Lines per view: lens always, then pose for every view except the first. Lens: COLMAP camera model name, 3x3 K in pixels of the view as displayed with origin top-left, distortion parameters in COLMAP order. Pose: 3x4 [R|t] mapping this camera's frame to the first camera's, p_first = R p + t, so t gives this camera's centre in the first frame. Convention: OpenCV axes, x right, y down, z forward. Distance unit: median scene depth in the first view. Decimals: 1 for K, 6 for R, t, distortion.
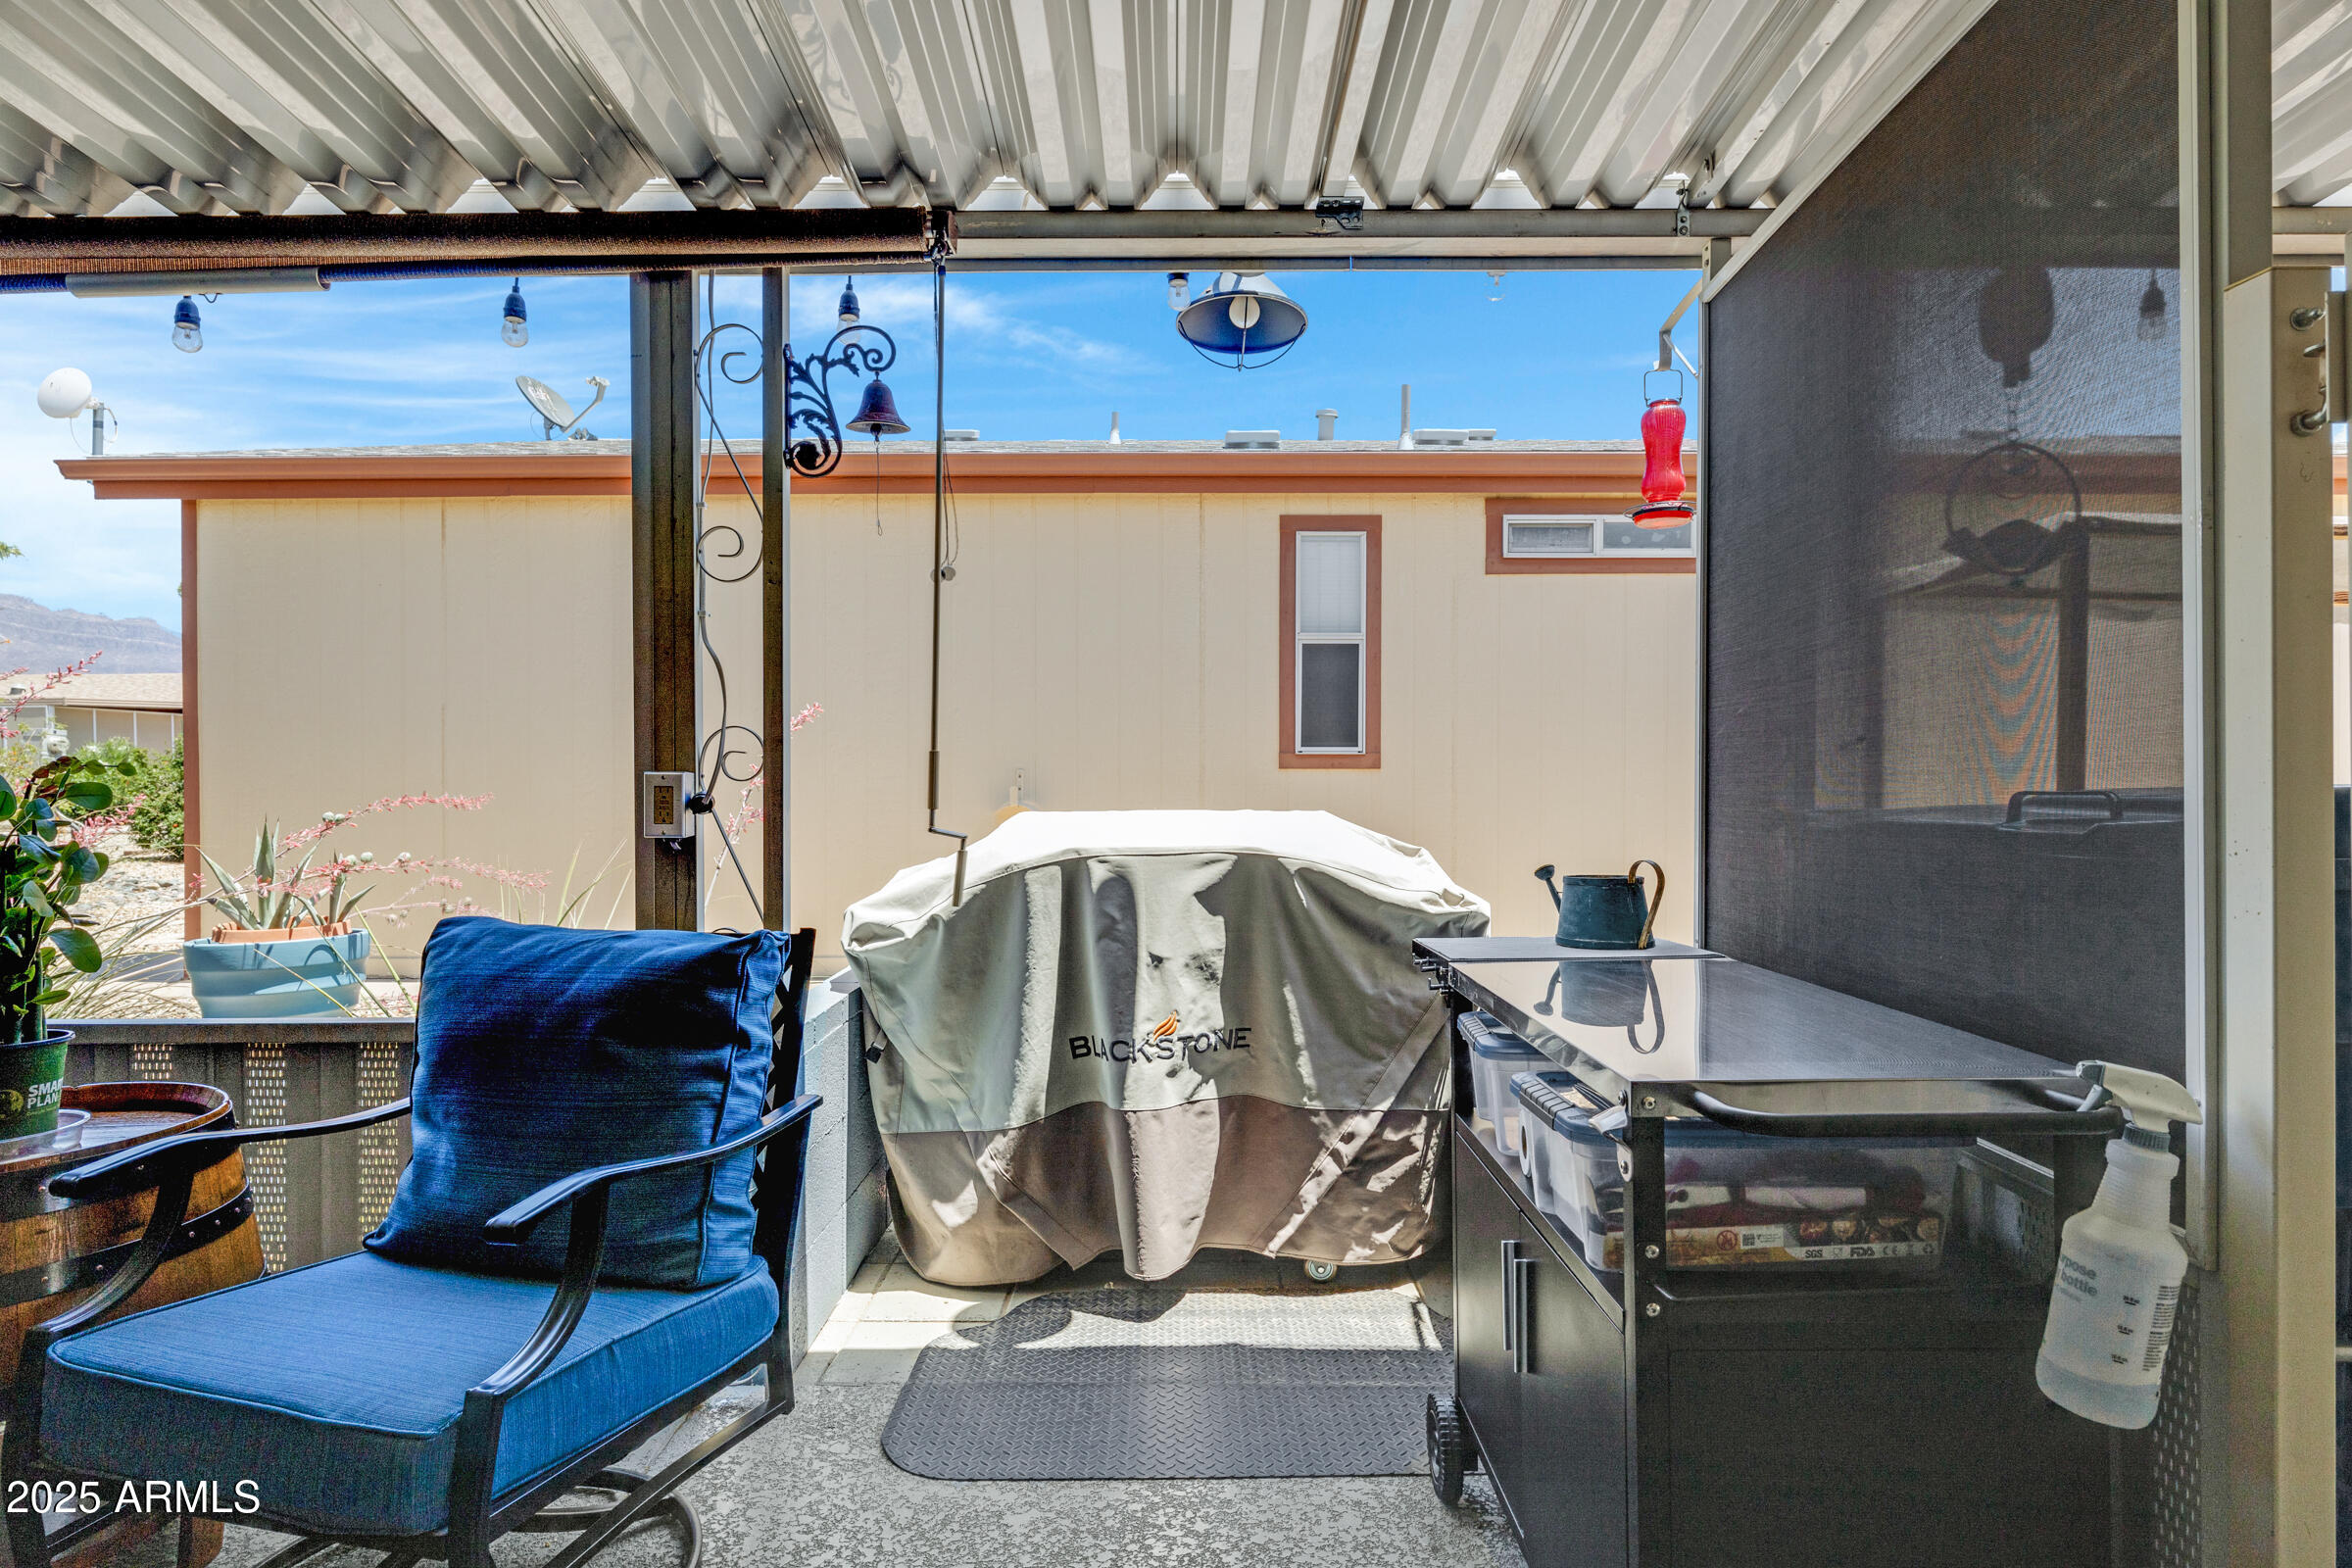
lens RADIAL K [[1261.2, 0, 1177.5], [0, 1261.2, 802.2], [0, 0, 1]] dist [0.031312, -0.018594]
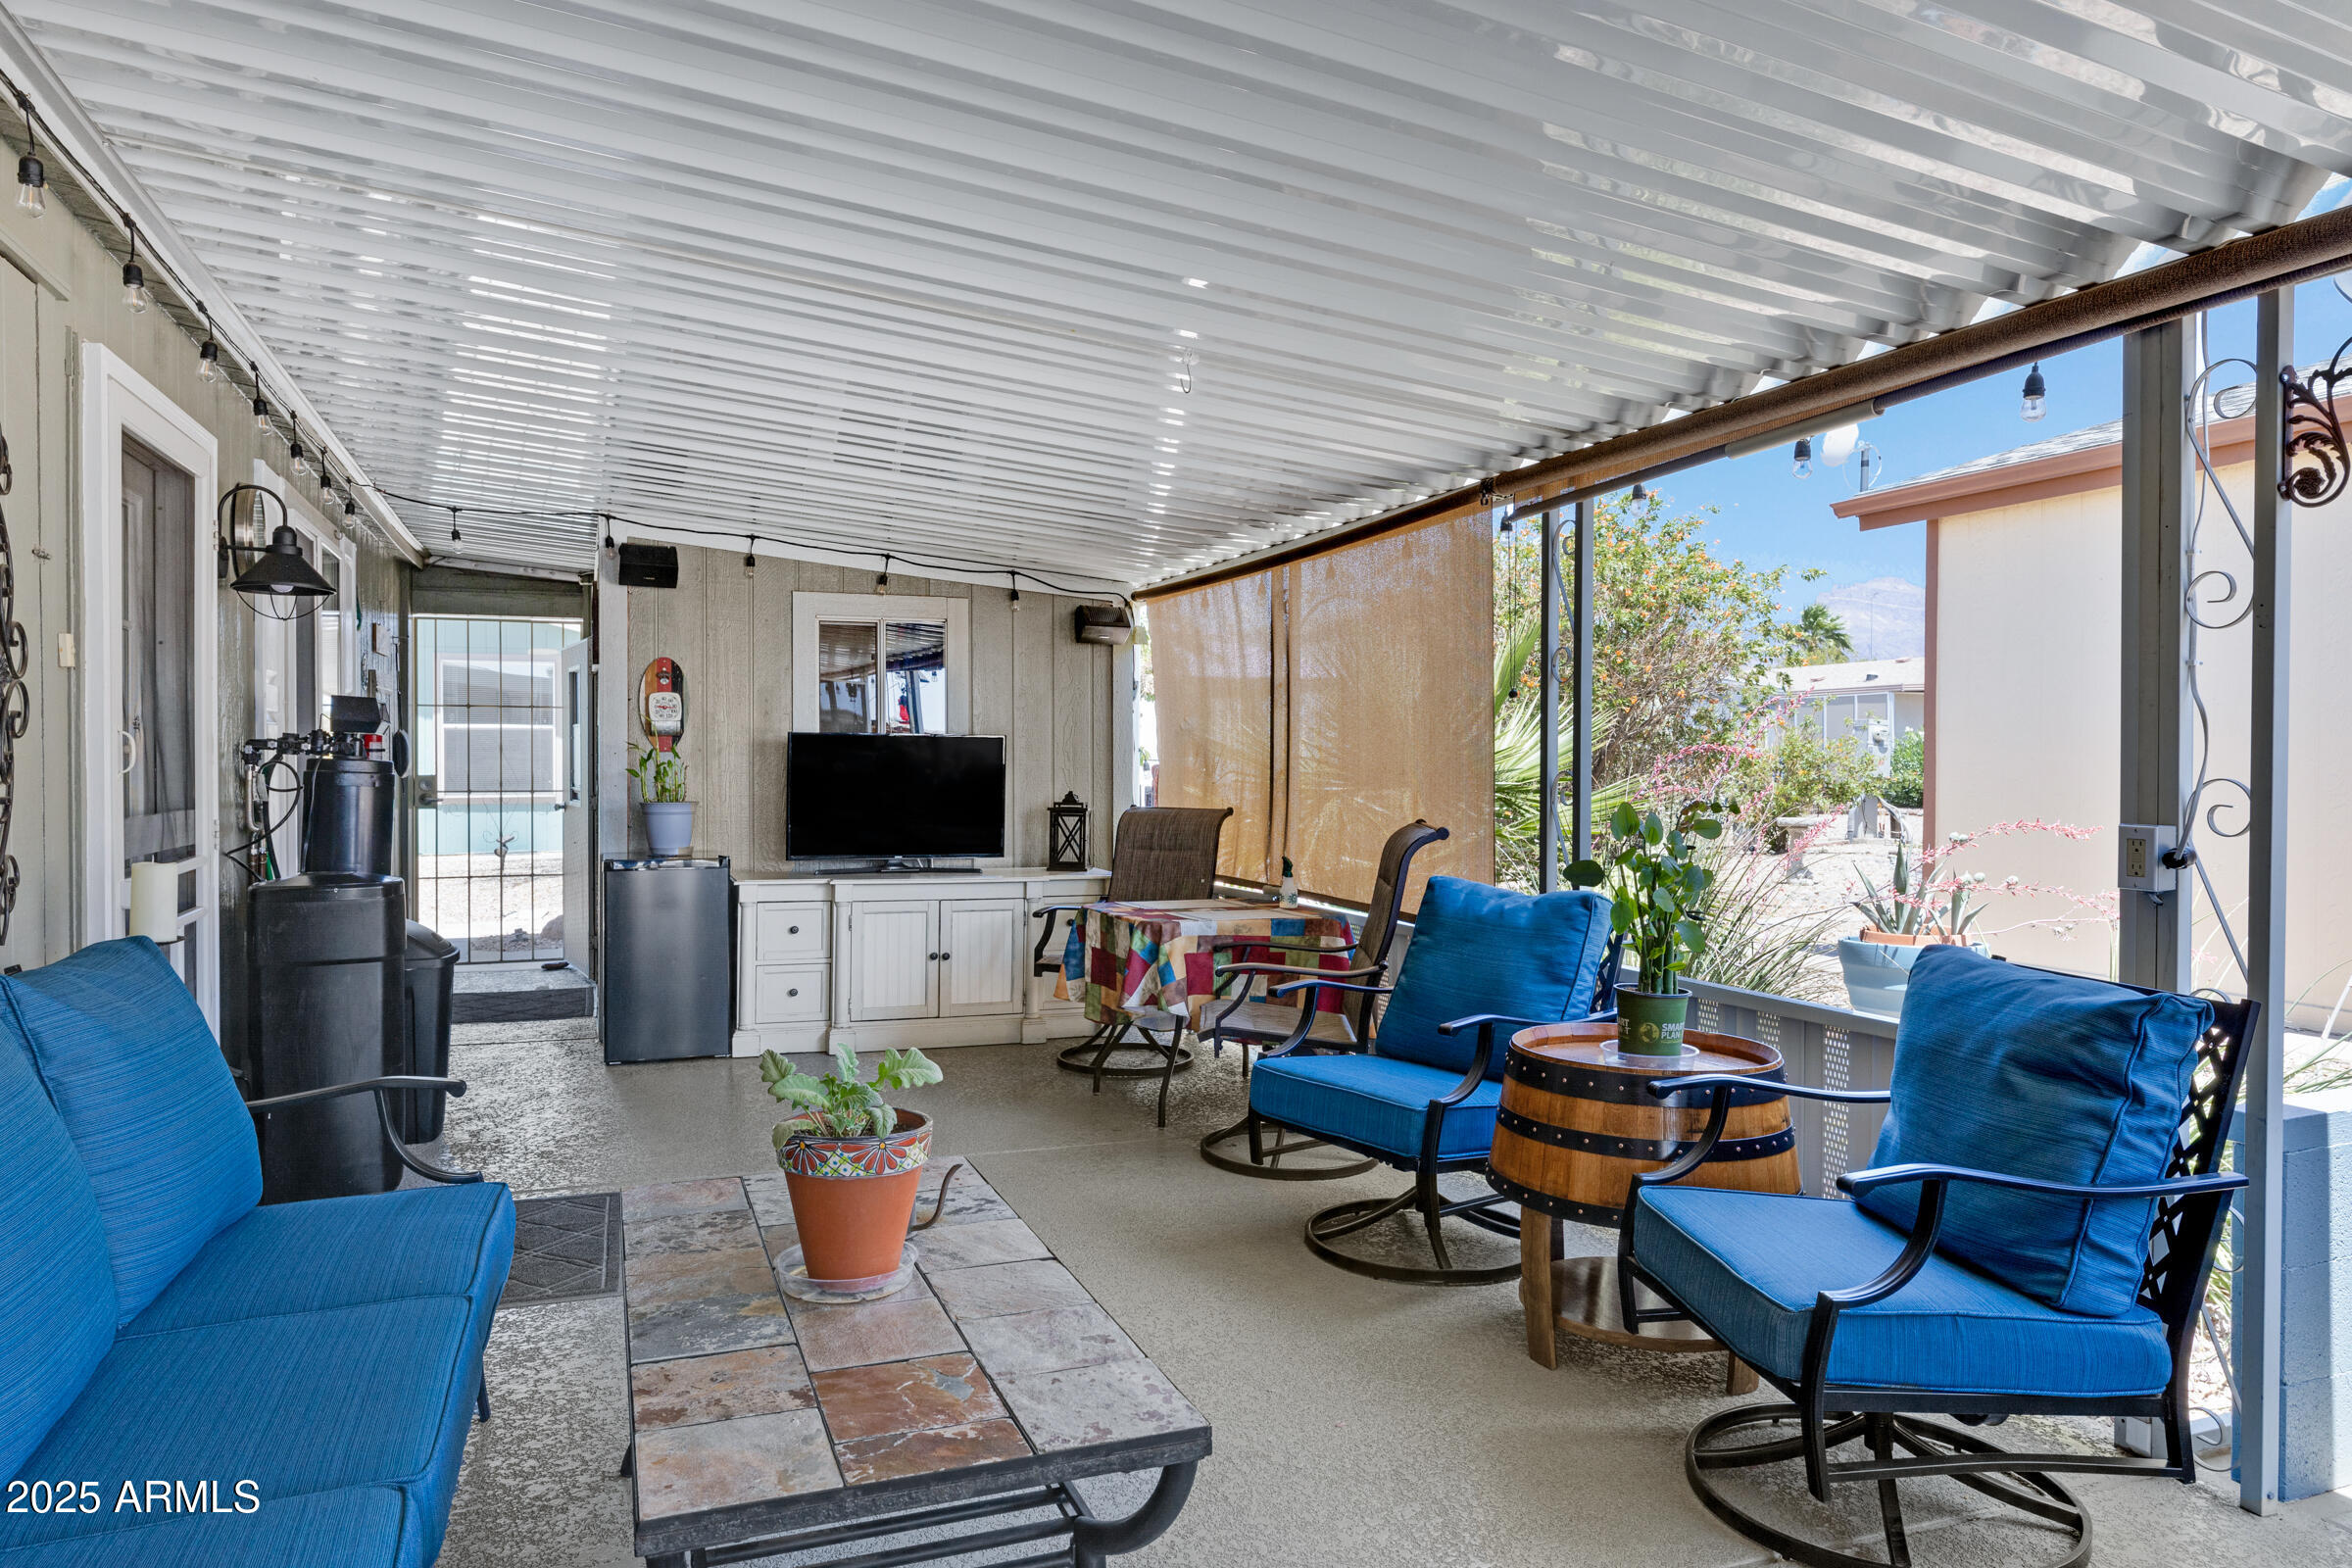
lens RADIAL K [[1342.6, 0, 1176.0], [0, 1342.6, 784.0], [0, 0, 1]] dist [-0.004646, -0.001163]
pose [[0.383700, 0.007767, -0.923425, 0.286468], [-0.021487, 0.999769, -0.000519, -0.039209], [0.923208, 0.020041, 0.383779, -0.116749]]
